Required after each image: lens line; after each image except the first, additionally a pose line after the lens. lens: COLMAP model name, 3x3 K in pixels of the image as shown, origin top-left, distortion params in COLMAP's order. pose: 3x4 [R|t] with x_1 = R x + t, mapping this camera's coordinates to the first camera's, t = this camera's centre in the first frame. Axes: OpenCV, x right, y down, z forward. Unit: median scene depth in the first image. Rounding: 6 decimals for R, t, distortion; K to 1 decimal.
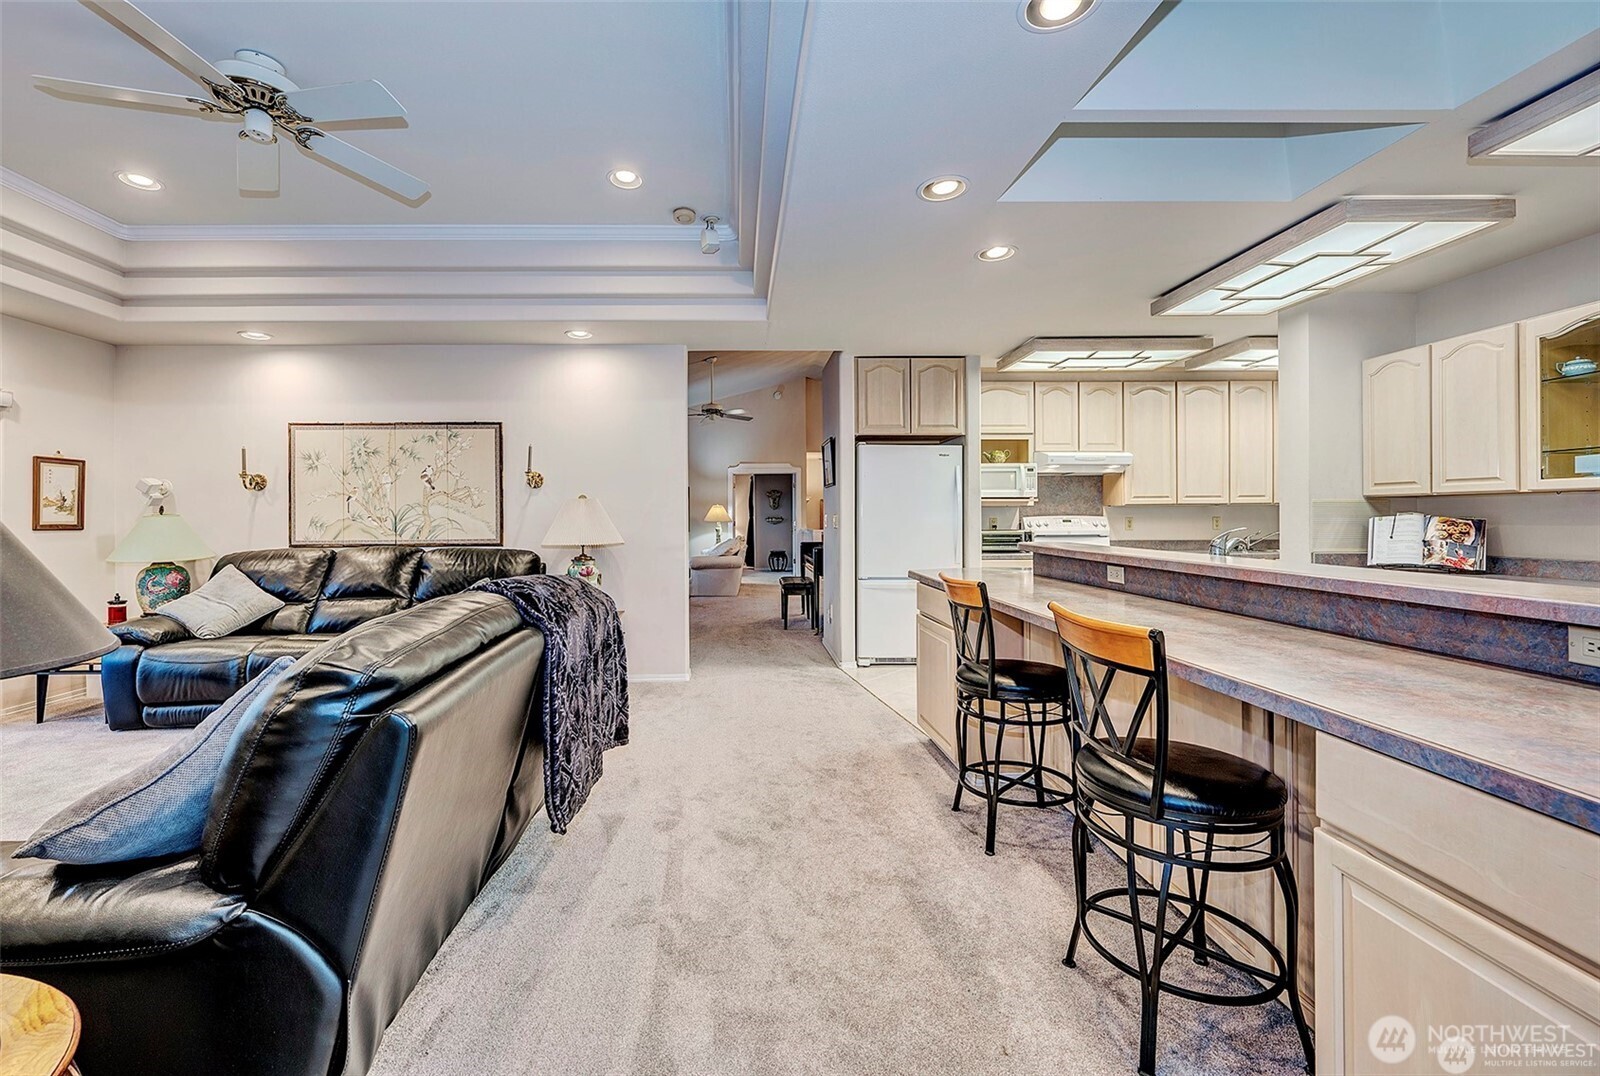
lens RADIAL K [[668.2, 0, 745.6], [0, 668.2, 516.7], [0, 0, 1]] dist [-0.000871, -0.000182]
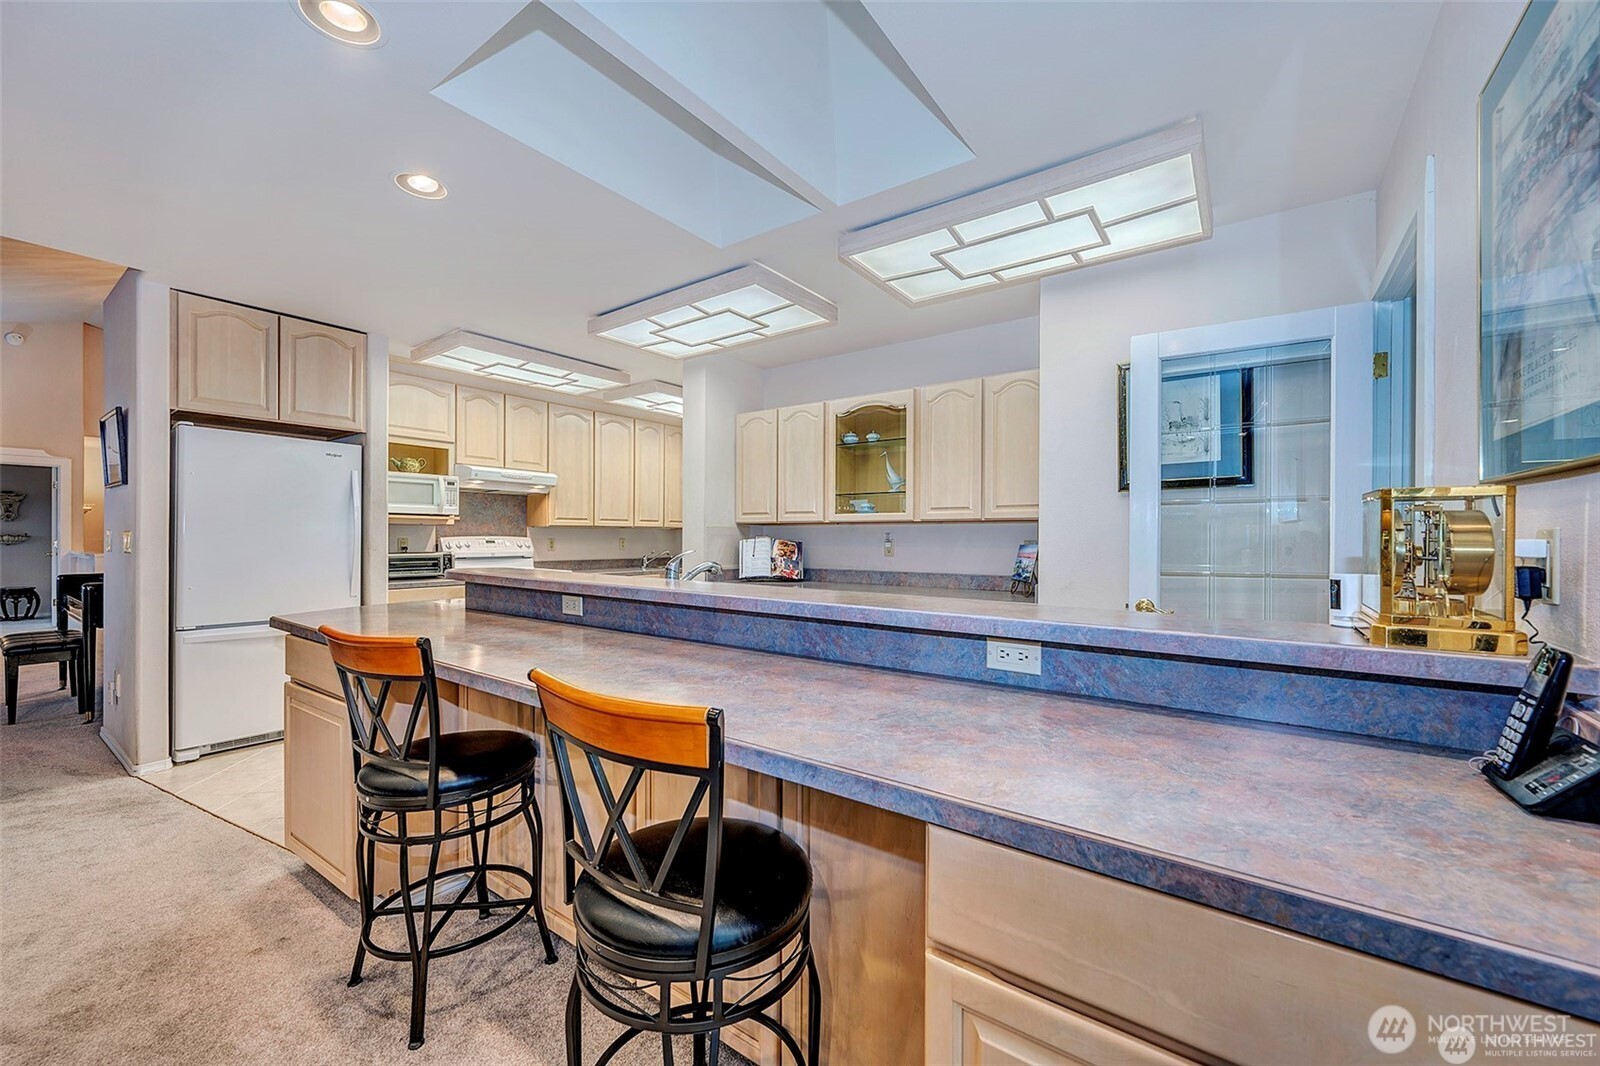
lens RADIAL K [[627.9, 0, 804.3], [0, 627.9, 539.7], [0, 0, 1]] dist [-0.003629, -0.000022]
pose [[0.593233, 0.004559, 0.805018, 0.057529], [-0.008039, 0.999968, 0.000261, -0.000743], [-0.804991, -0.006626, 0.593250, 0.203649]]
